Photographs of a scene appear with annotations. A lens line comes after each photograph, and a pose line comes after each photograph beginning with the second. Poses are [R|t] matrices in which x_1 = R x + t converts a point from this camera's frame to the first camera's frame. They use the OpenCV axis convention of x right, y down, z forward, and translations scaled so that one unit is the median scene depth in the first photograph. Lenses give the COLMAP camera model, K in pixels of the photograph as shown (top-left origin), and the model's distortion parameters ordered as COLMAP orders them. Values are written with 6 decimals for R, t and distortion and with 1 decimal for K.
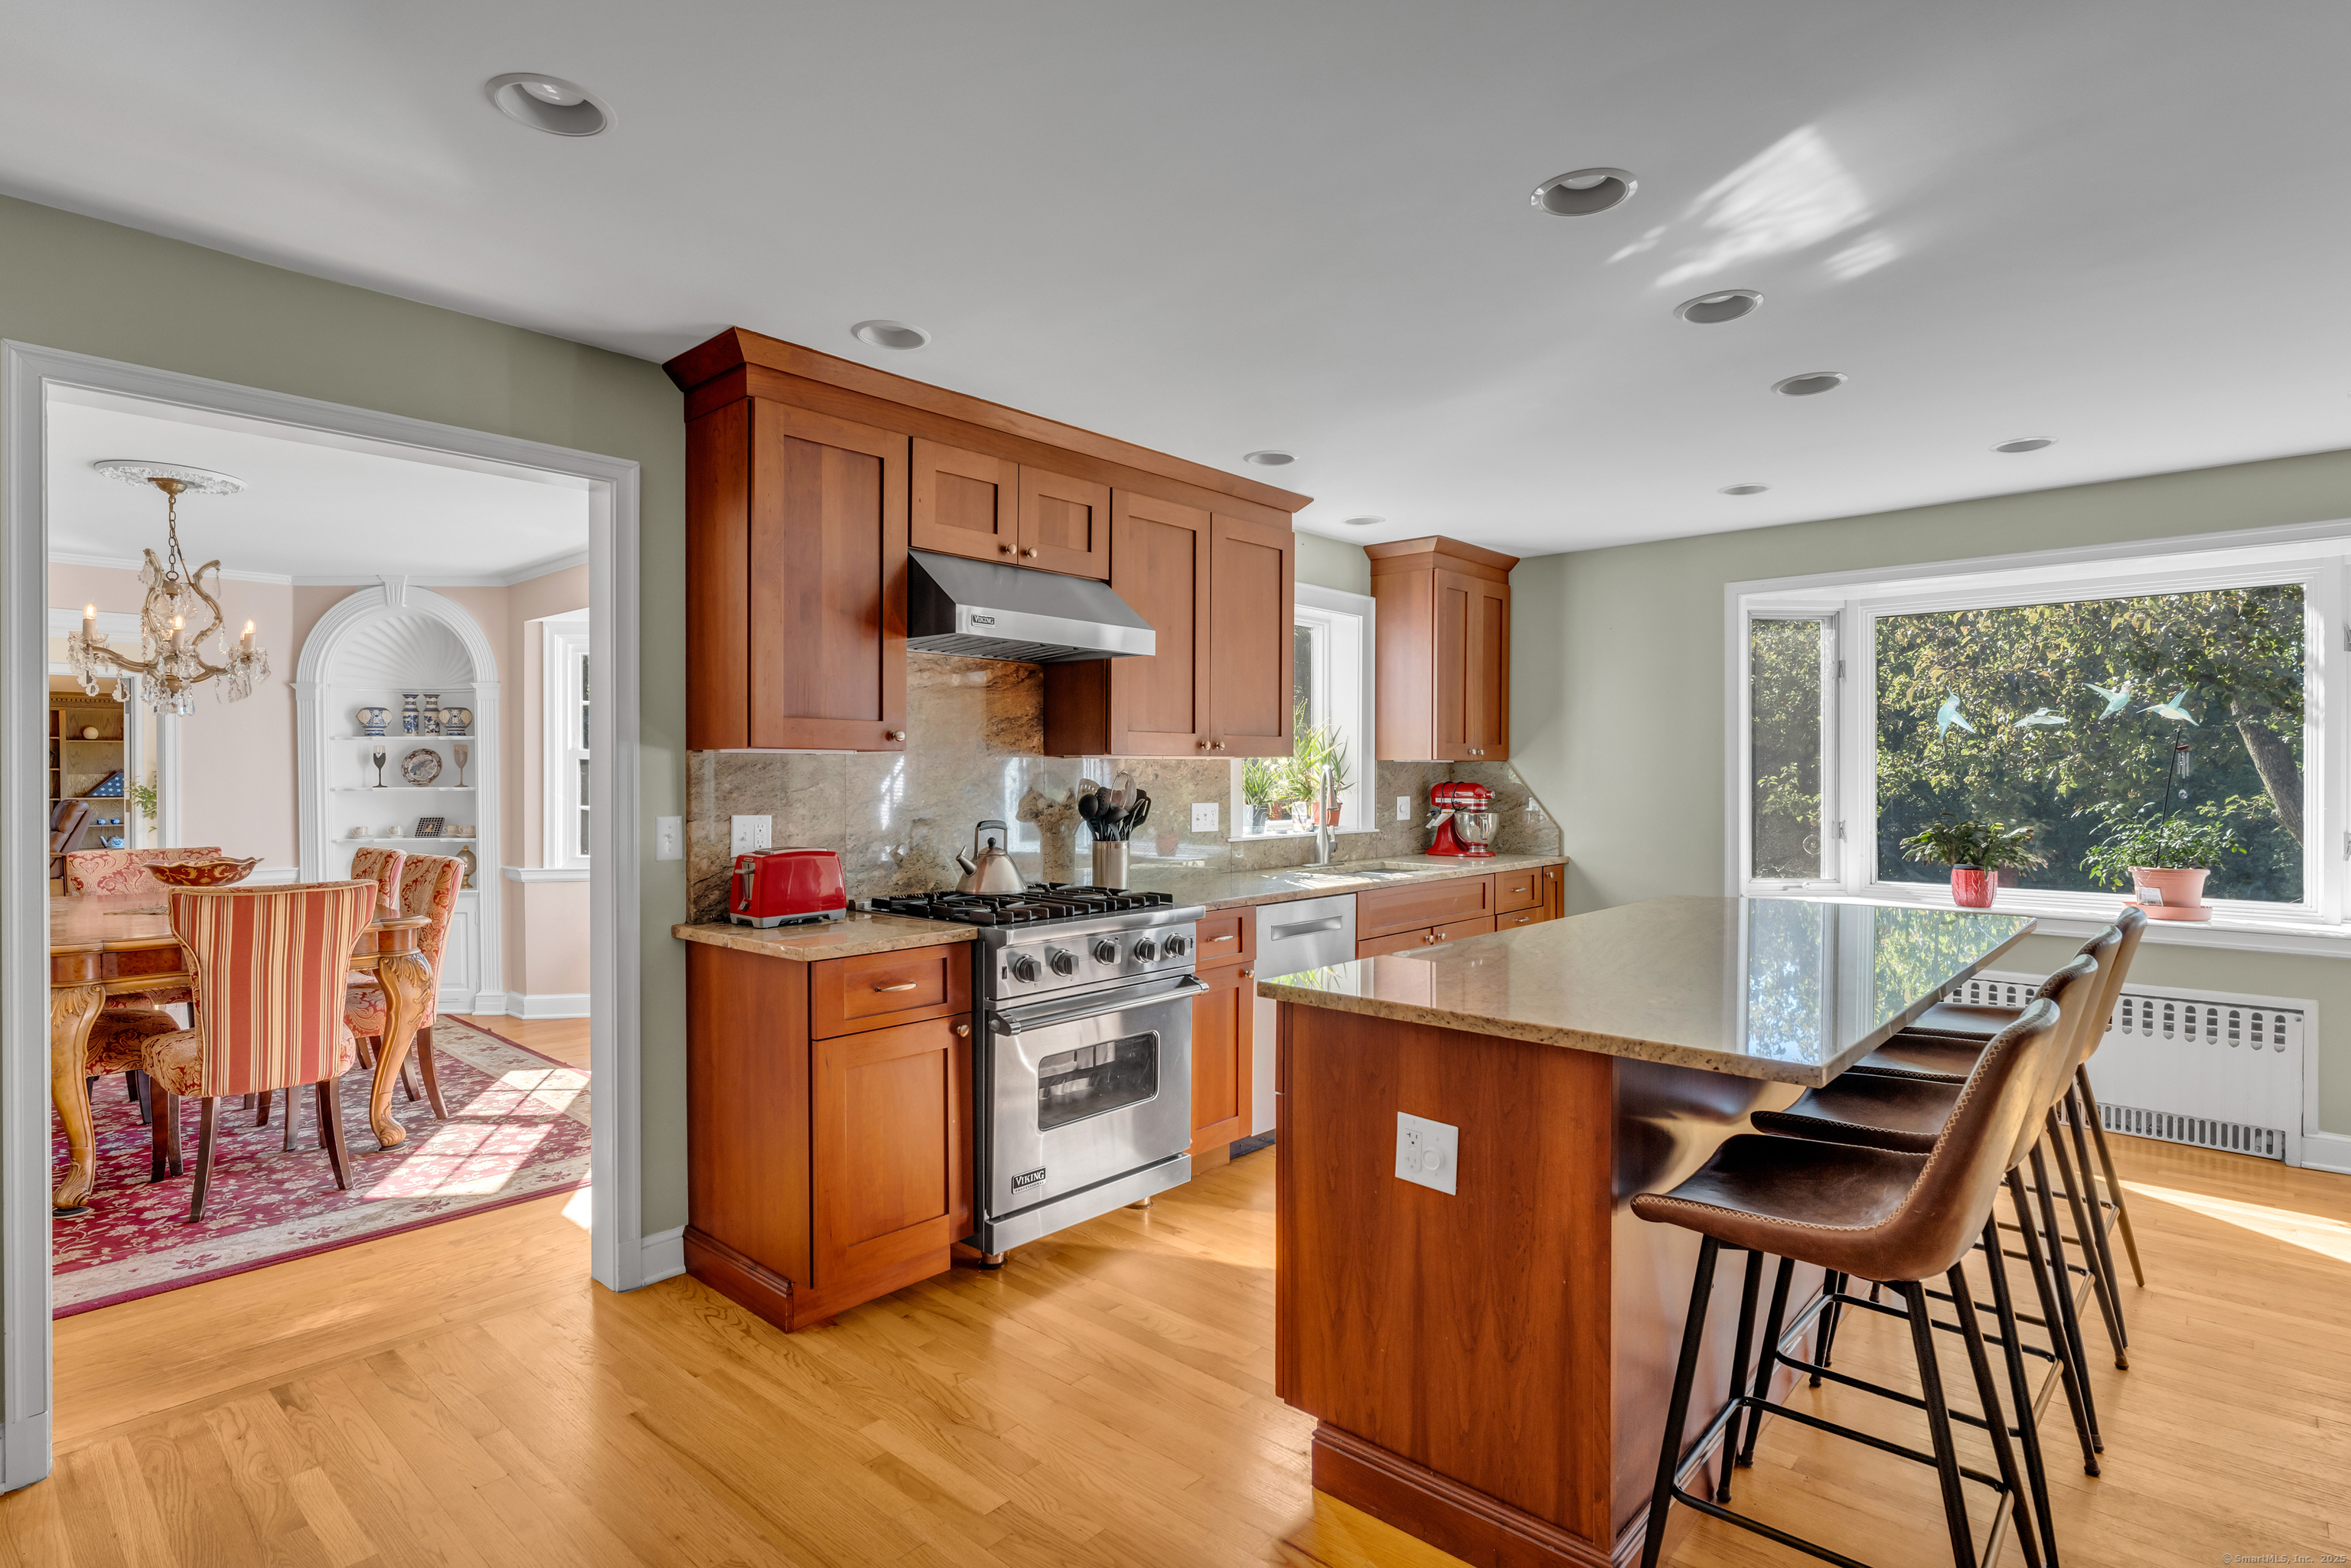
lens RADIAL K [[1169.5, 0, 1180.4], [0, 1169.5, 777.5], [0, 0, 1]] dist [-0.002133, 0.000228]
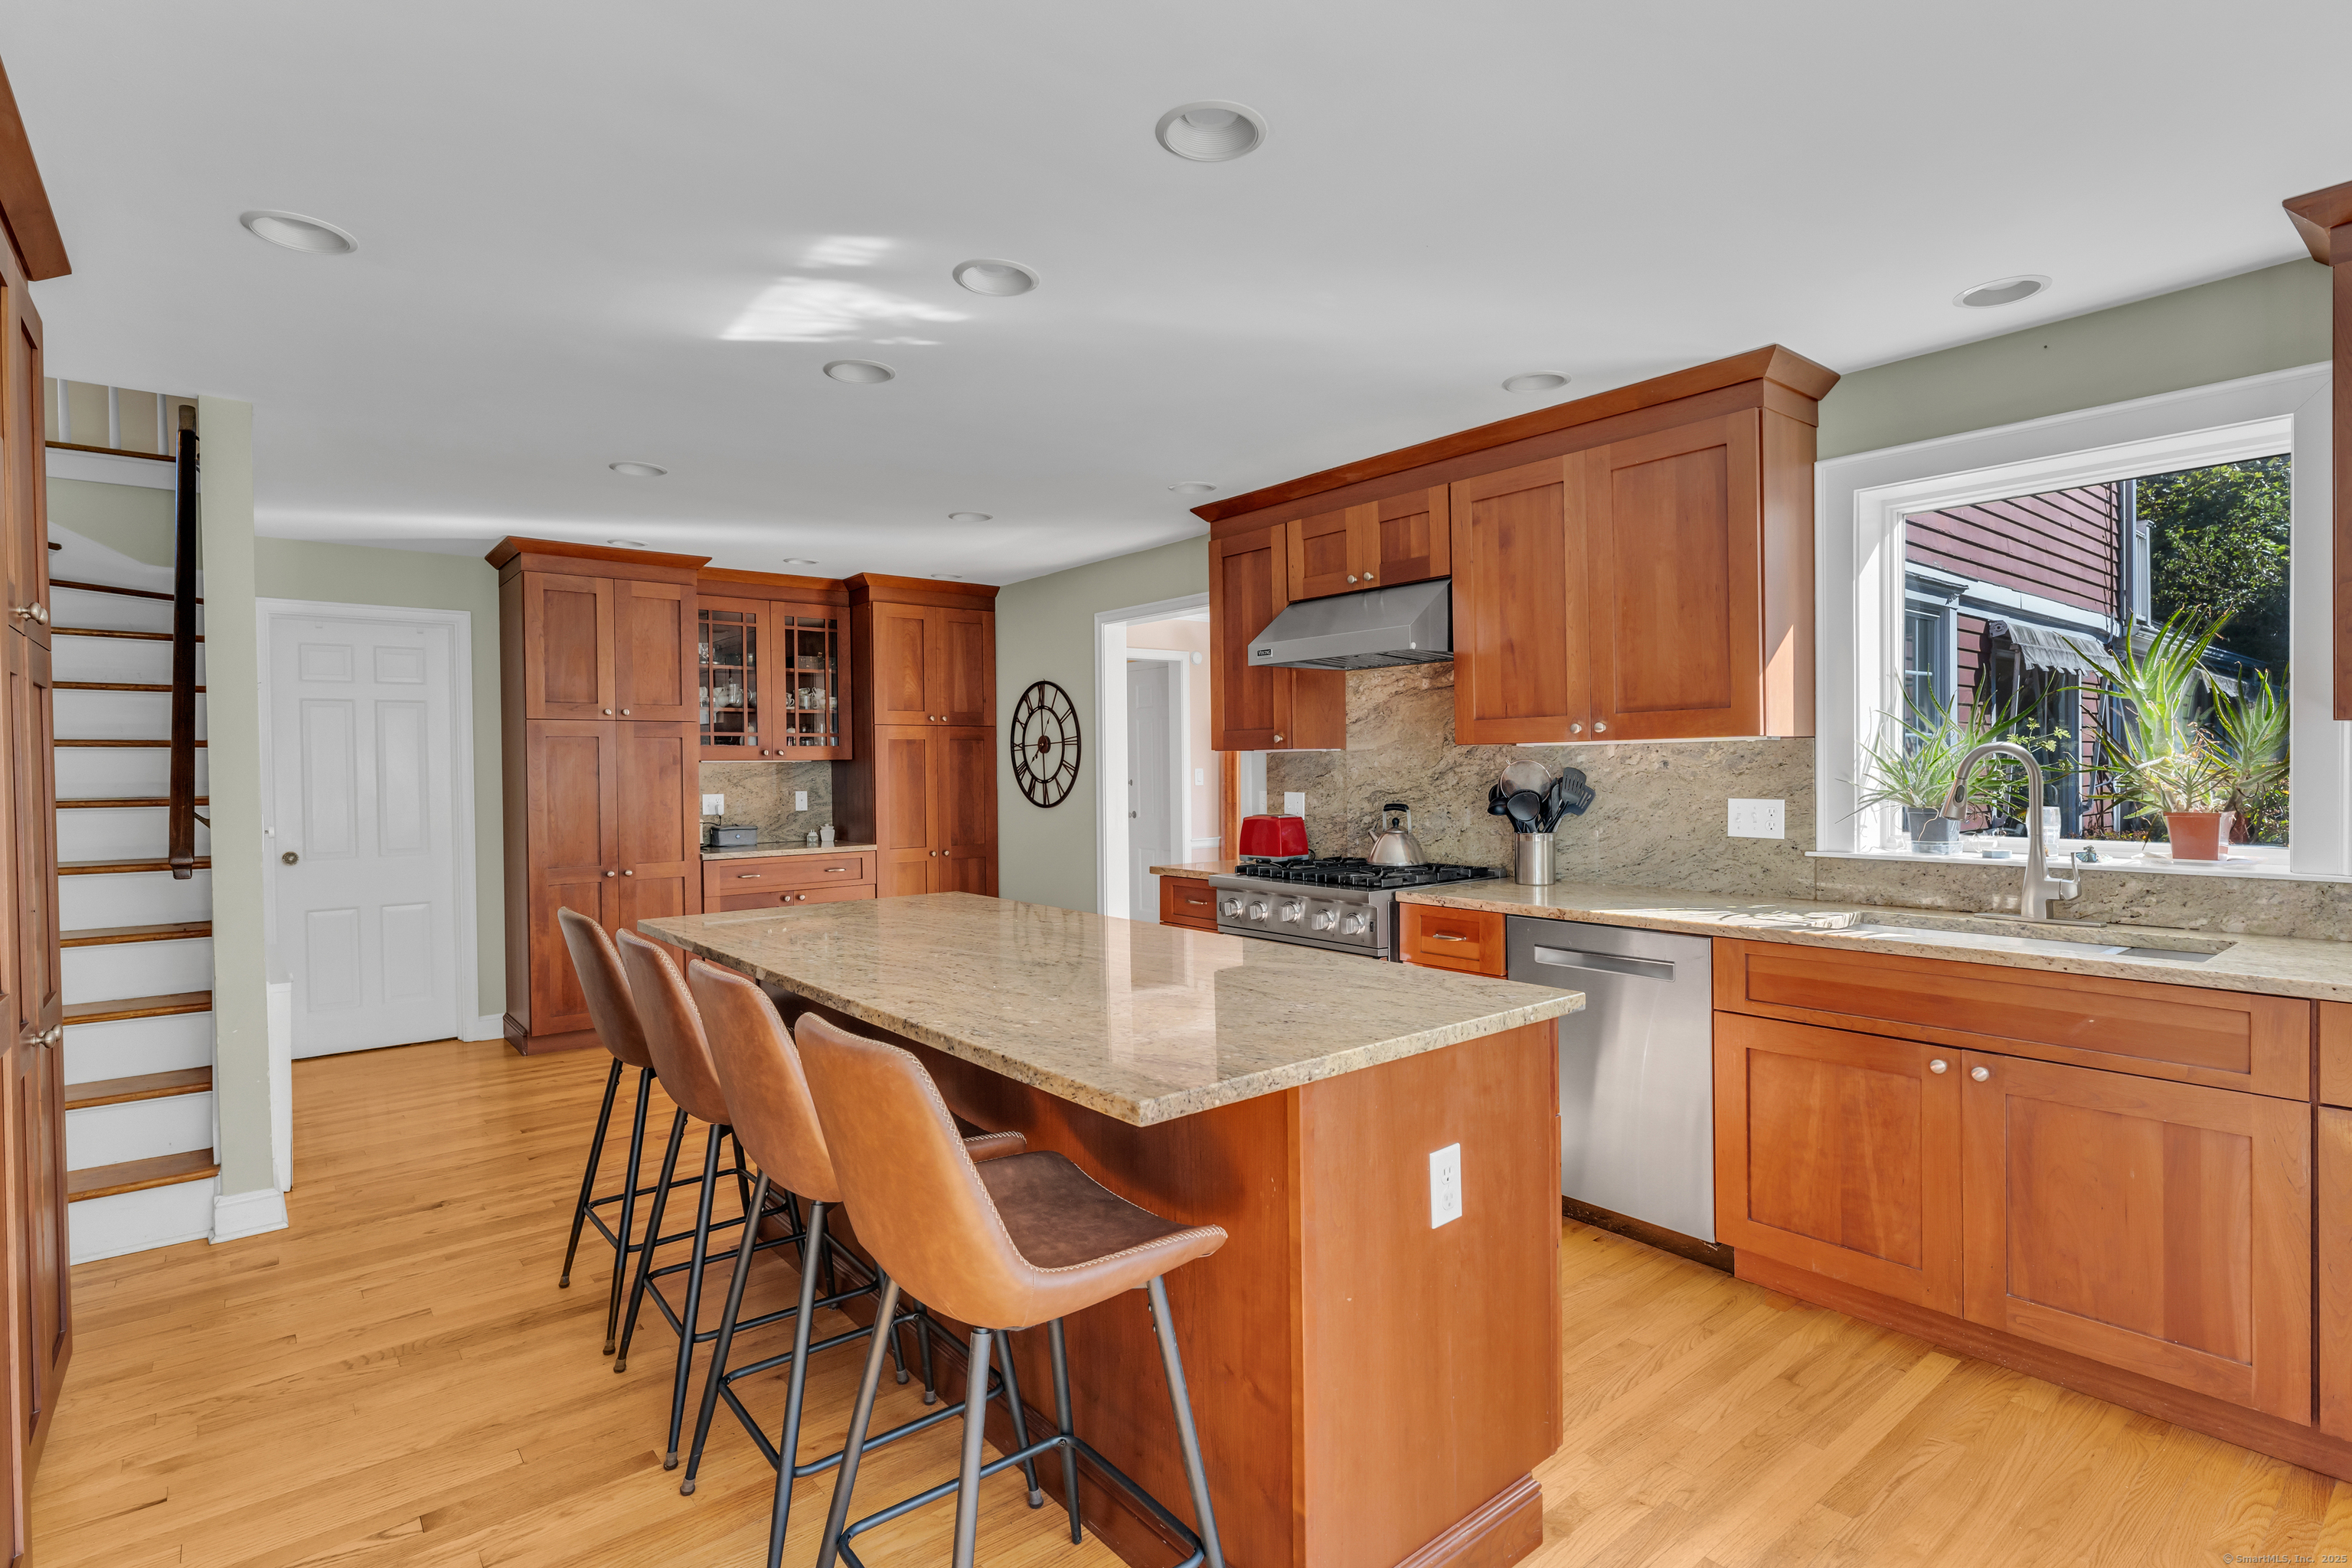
lens RADIAL K [[1170.0, 0, 1187.1], [0, 1170.0, 783.5], [0, 0, 1]] dist [-0.002133, 0.000228]
pose [[-0.153838, 0.016722, -0.987955, 1.118882], [0.008058, 0.999845, 0.015669, -0.003483], [0.988063, -0.005551, -0.153949, 1.049756]]
